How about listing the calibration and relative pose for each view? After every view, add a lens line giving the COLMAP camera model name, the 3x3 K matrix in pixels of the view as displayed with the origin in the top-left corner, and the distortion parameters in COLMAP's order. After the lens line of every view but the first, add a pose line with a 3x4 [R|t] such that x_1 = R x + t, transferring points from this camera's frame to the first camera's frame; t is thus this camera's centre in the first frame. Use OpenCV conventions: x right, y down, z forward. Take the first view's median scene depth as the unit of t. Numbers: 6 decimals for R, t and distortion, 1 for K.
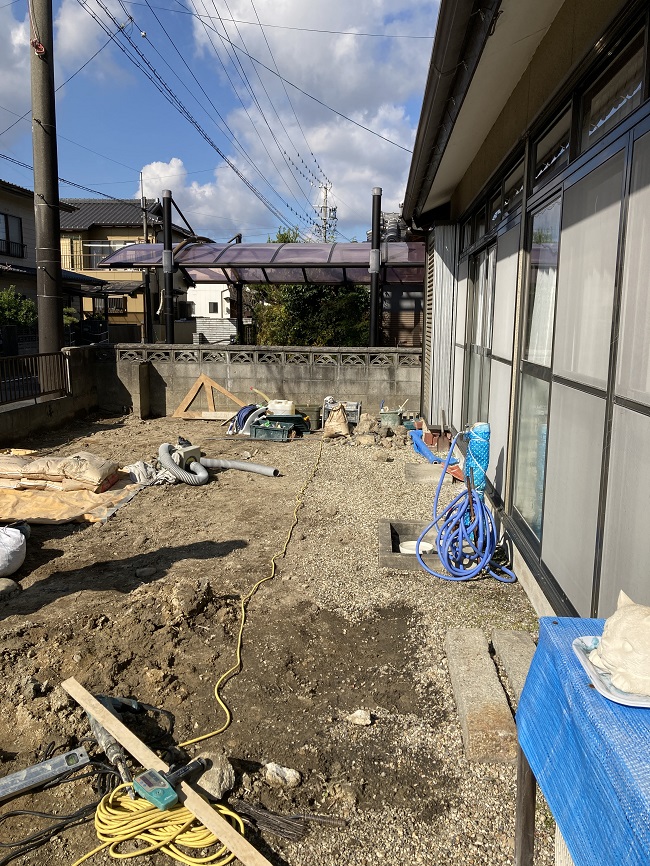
lens RADIAL K [[710.5, 0, 325.0], [0, 710.5, 433.0], [0, 0, 1]] dist [0.027463, 0.003440]
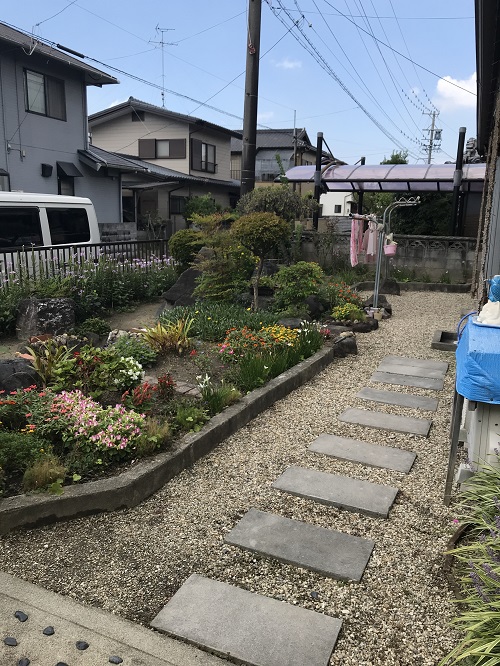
lens RADIAL K [[551.7, 0, 251.0], [0, 551.7, 316.0], [0, 0, 1]] dist [0.028178, 0.011740]
pose [[0.954012, 0.073066, -0.290727, 0.015099], [-0.068146, 0.997309, 0.027024, 0.034885], [0.291920, -0.005969, 0.956424, -0.185902]]
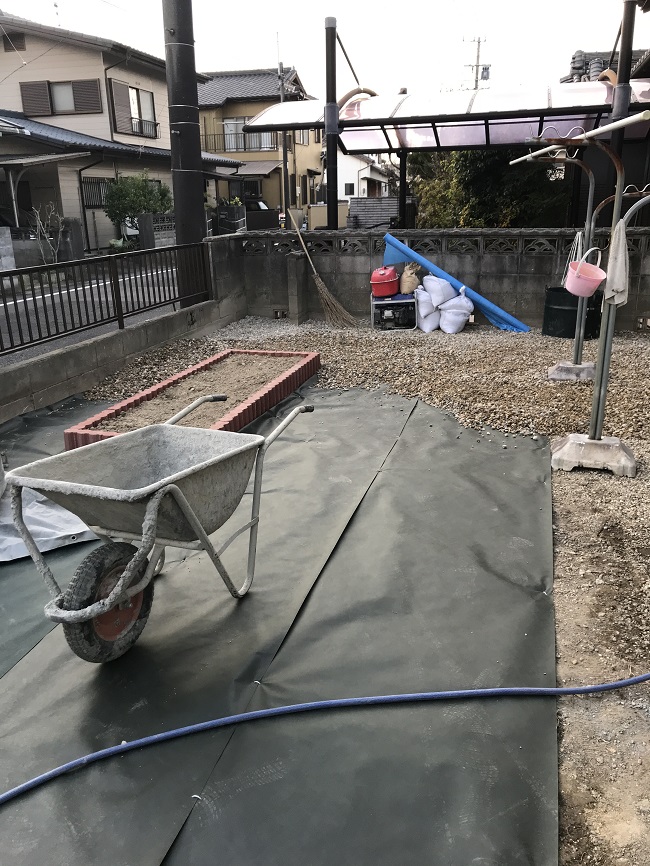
lens RADIAL K [[717.3, 0, 326.3], [0, 717.3, 410.9], [0, 0, 1]] dist [0.028178, 0.011740]
pose [[0.984074, 0.022779, -0.176293, -0.072371], [-0.000718, 0.992257, 0.124197, -0.023082], [0.177758, -0.122093, 0.976471, 0.184423]]
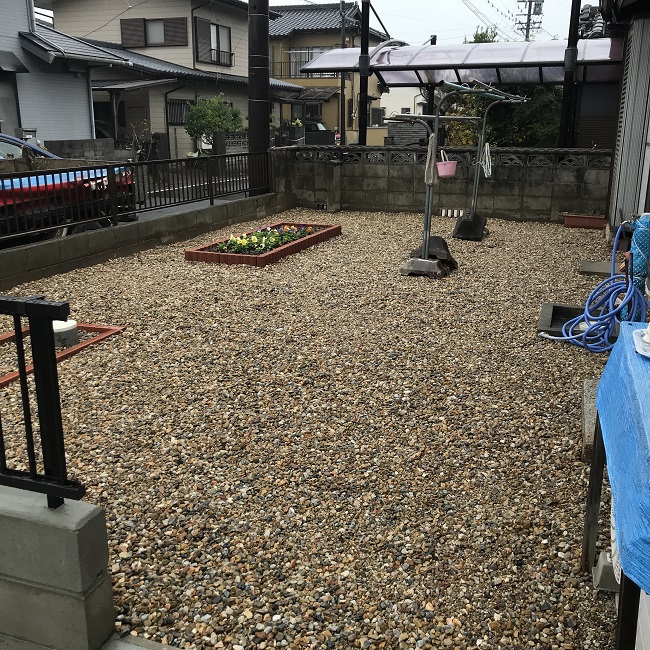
lens RADIAL K [[717.9, 0, 324.6], [0, 717.9, 311.5], [0, 0, 1]] dist [0.013112, 0.019748]
pose [[0.965713, 0.062033, -0.252091, 0.013126], [-0.038312, 0.994455, 0.097940, 0.017883], [0.256769, -0.084924, 0.962734, -0.062676]]
